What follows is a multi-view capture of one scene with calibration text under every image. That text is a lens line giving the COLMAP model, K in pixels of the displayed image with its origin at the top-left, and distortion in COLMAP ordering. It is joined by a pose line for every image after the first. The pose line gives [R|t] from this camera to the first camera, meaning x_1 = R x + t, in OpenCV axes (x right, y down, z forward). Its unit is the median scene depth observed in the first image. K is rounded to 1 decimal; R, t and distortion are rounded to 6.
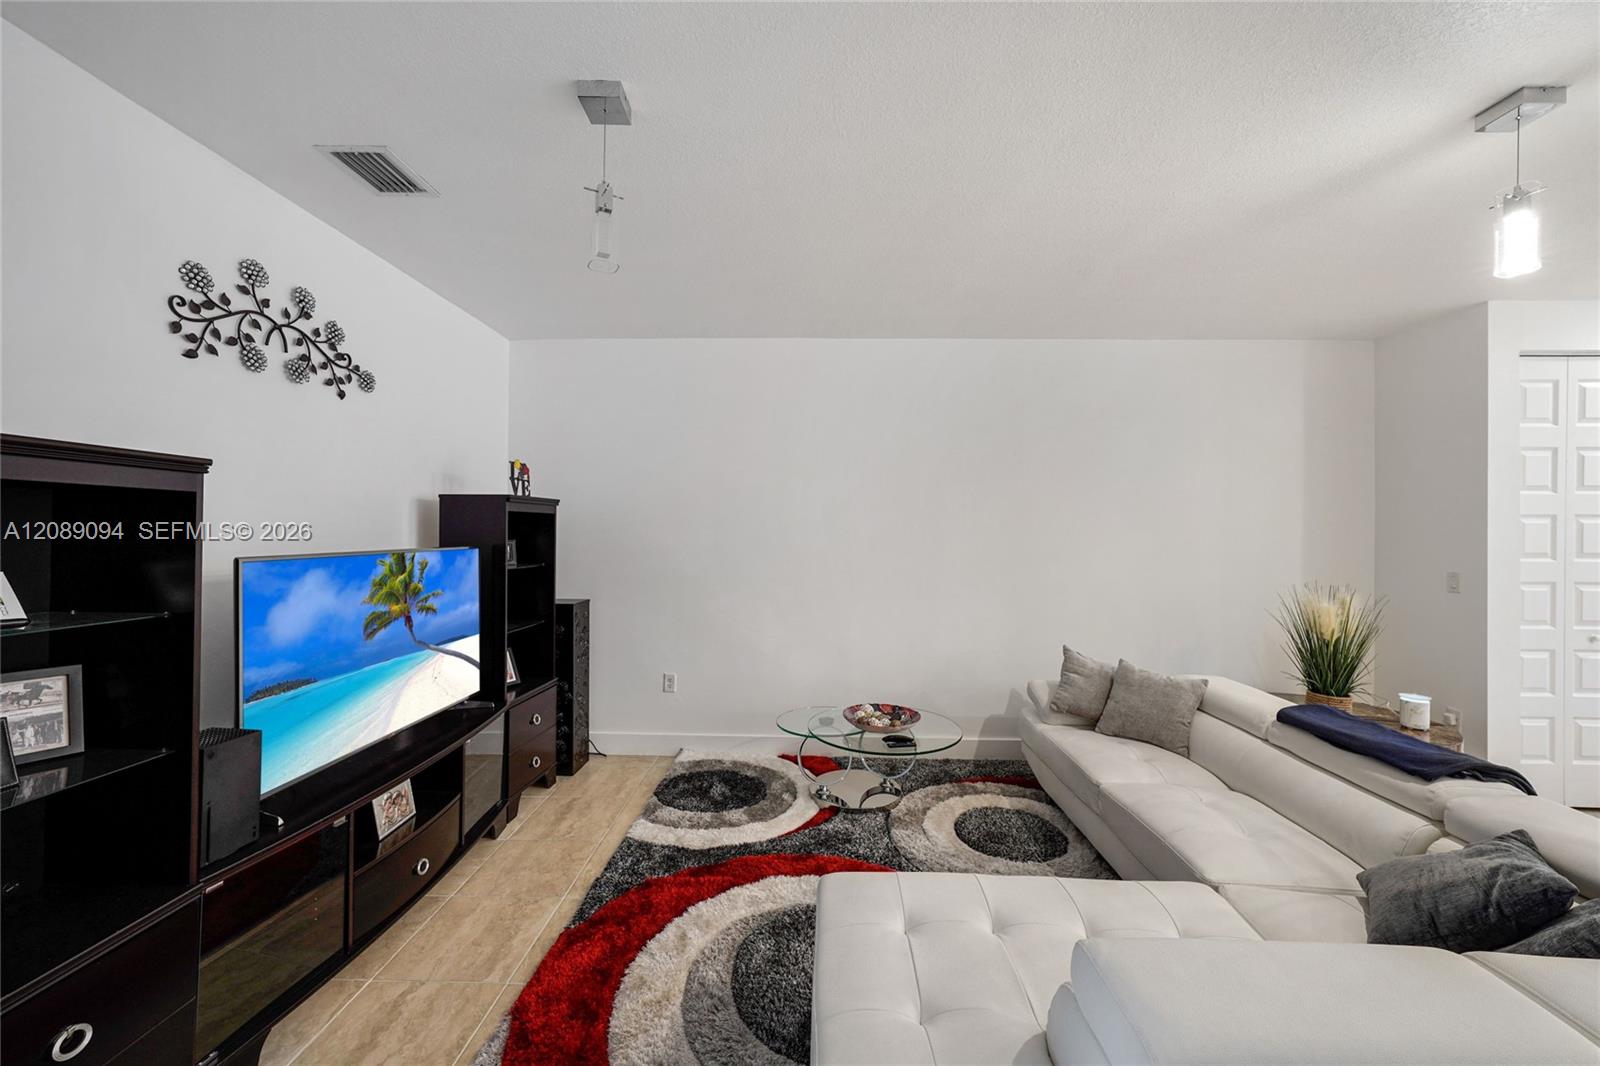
lens RADIAL K [[610.0, 0, 802.5], [0, 610.0, 526.7], [0, 0, 1]] dist [-0.000499, 0.000031]
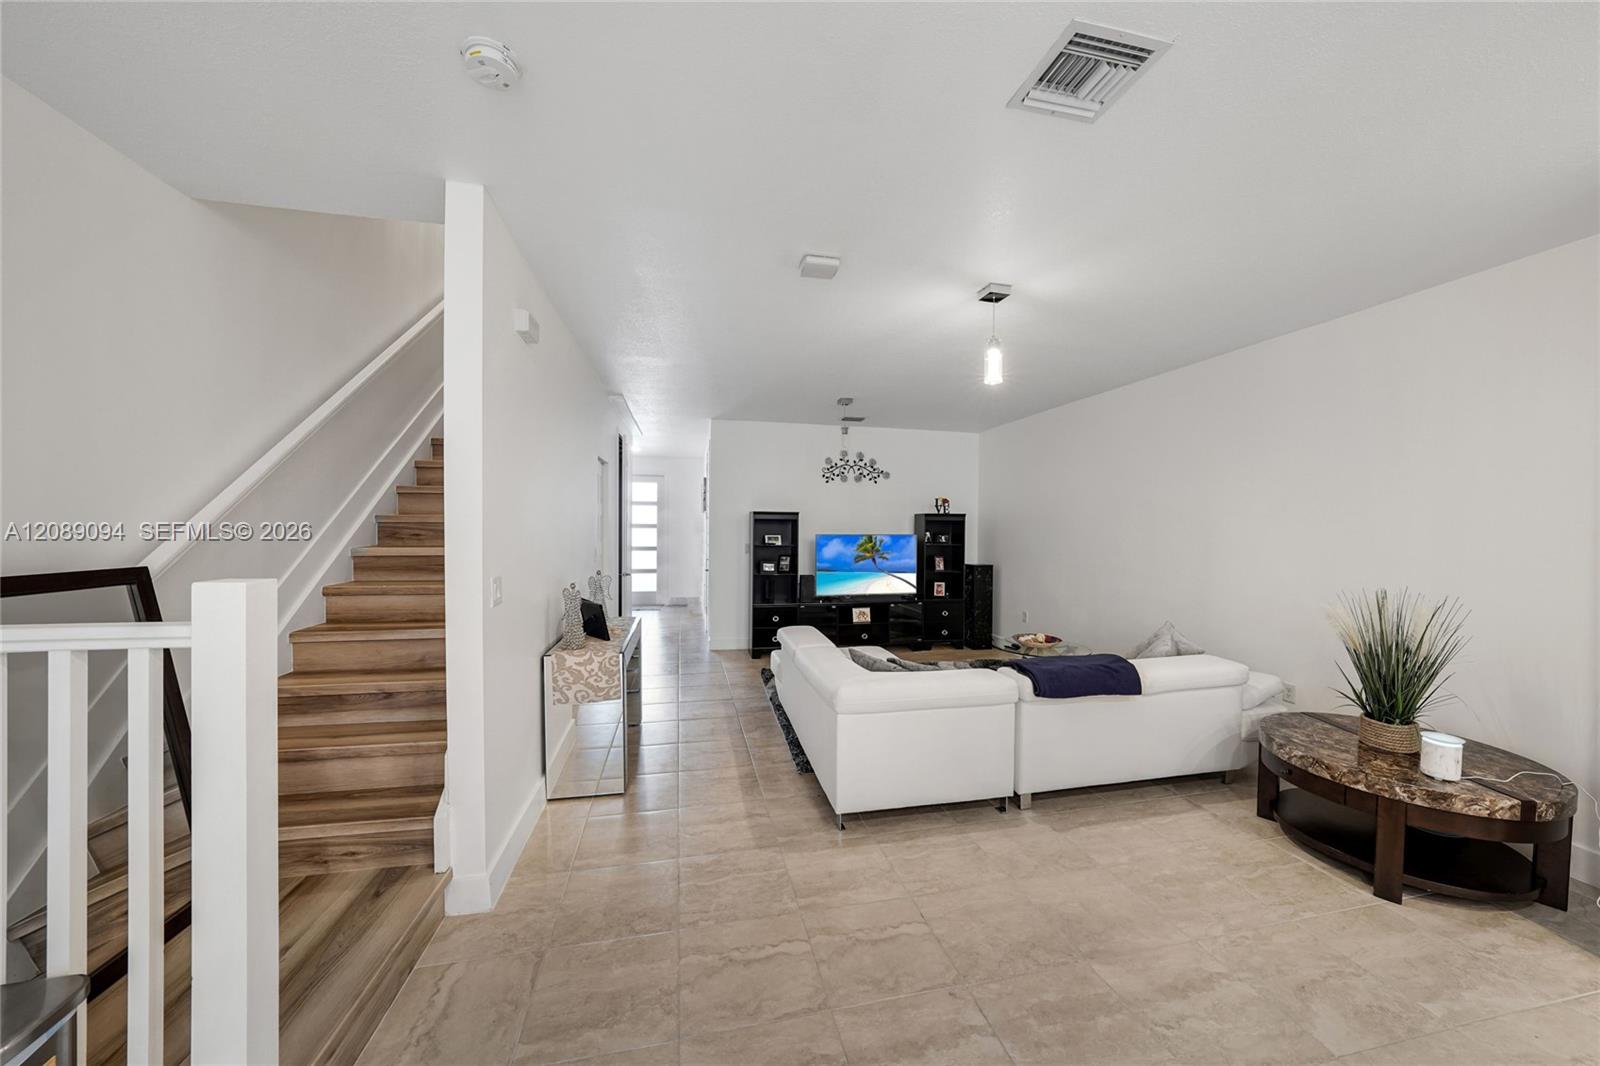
lens RADIAL K [[622.1, 0, 808.5], [0, 622.1, 531.0], [0, 0, 1]] dist [-0.000282, 0.000197]
pose [[0.268054, -0.001150, -0.963403, 2.186800], [0.001314, 0.999999, -0.000828, 0.020876], [0.963403, -0.001044, 0.268055, -0.122291]]
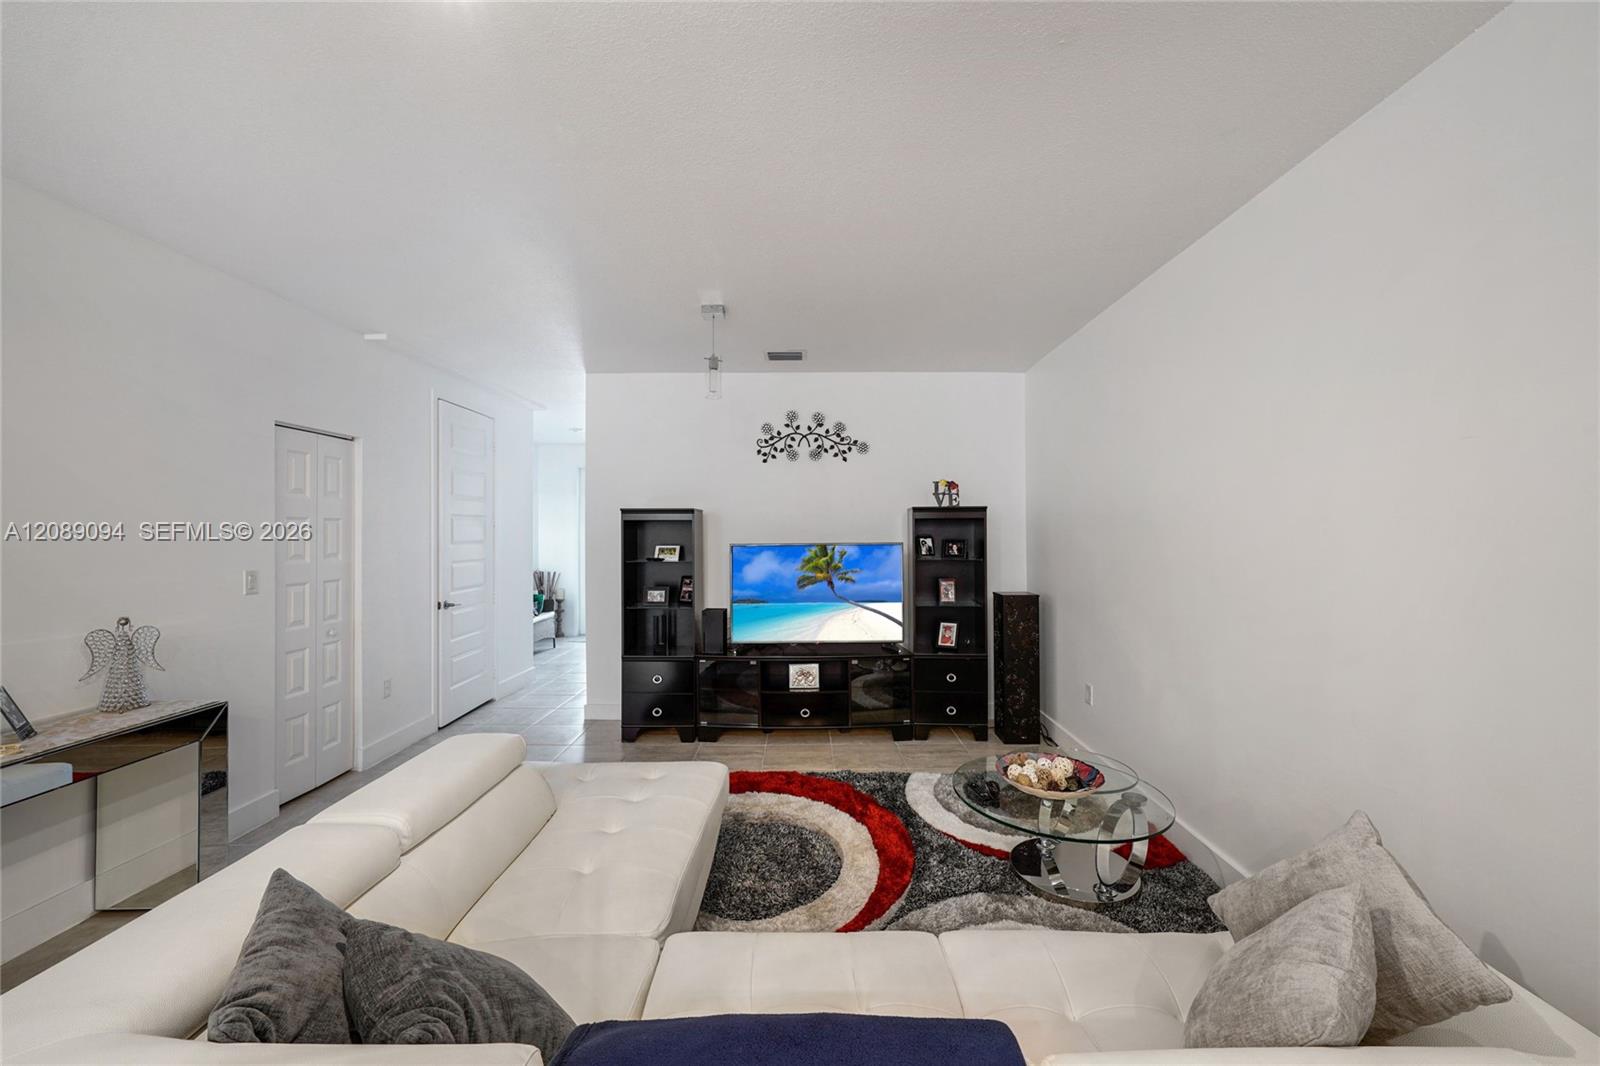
lens RADIAL K [[622.1, 0, 808.5], [0, 622.1, 531.0], [0, 0, 1]] dist [-0.000282, 0.000197]
pose [[0.016958, -0.012815, -0.999774, 1.190860], [0.011951, 0.999849, -0.012613, 0.022255], [0.999785, -0.011735, 0.017109, 0.915829]]
